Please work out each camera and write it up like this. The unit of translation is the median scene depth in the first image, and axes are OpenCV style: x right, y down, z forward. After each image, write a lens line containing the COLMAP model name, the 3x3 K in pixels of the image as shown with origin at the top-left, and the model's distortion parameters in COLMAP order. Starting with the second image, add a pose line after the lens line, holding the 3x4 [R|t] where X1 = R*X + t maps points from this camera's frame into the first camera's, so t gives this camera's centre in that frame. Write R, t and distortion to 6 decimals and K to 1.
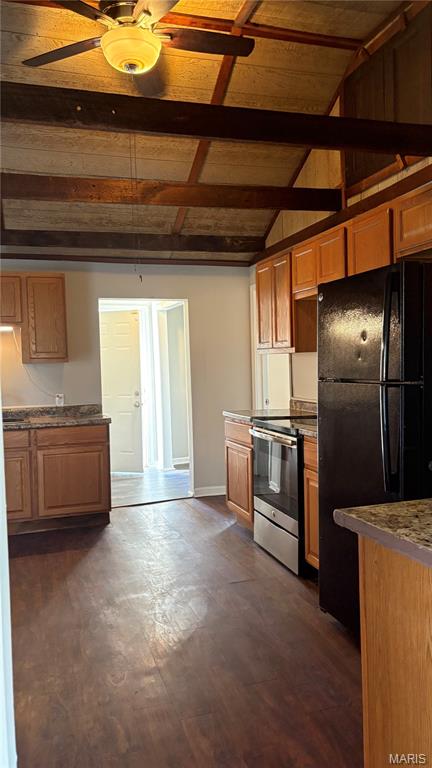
lens RADIAL K [[571.7, 0, 212.5], [0, 571.7, 385.8], [0, 0, 1]] dist [0.011949, 0.001706]
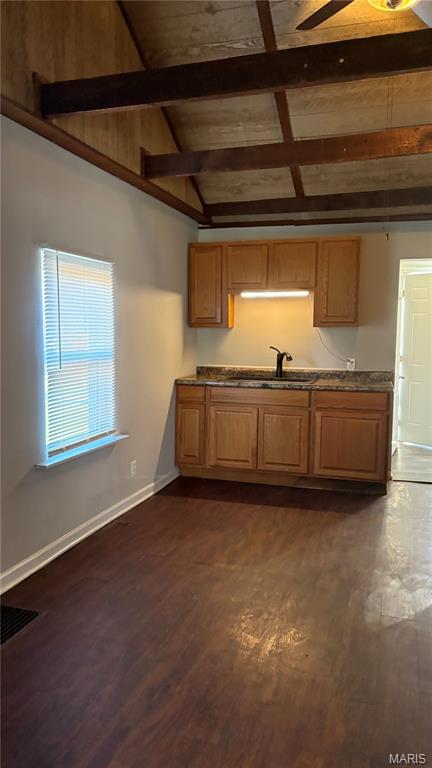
lens RADIAL K [[571.7, 0, 212.5], [0, 571.7, 385.8], [0, 0, 1]] dist [0.011949, 0.001706]
pose [[0.809810, 0.087687, -0.580102, 0.133965], [-0.051871, 0.995597, 0.078080, -0.004112], [0.584394, -0.033140, 0.810793, 0.049391]]
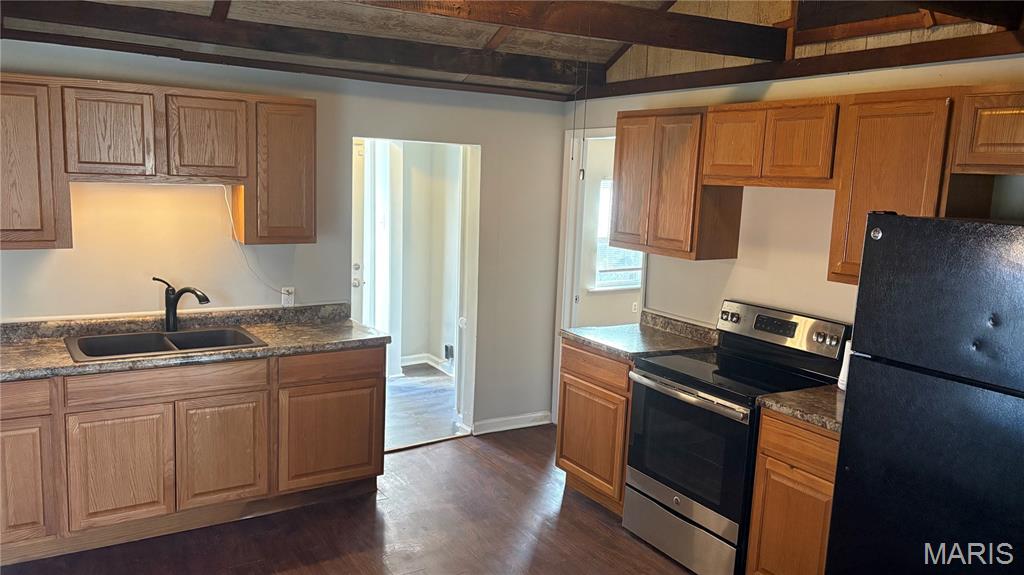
lens RADIAL K [[762.3, 0, 512.0], [0, 762.3, 287.5], [0, 0, 1]] dist [0.011949, 0.001706]
pose [[0.969155, 0.029985, 0.244621, -0.258190], [-0.056543, 0.993147, 0.102279, -0.094748], [-0.239878, -0.112956, 0.964209, 0.141288]]
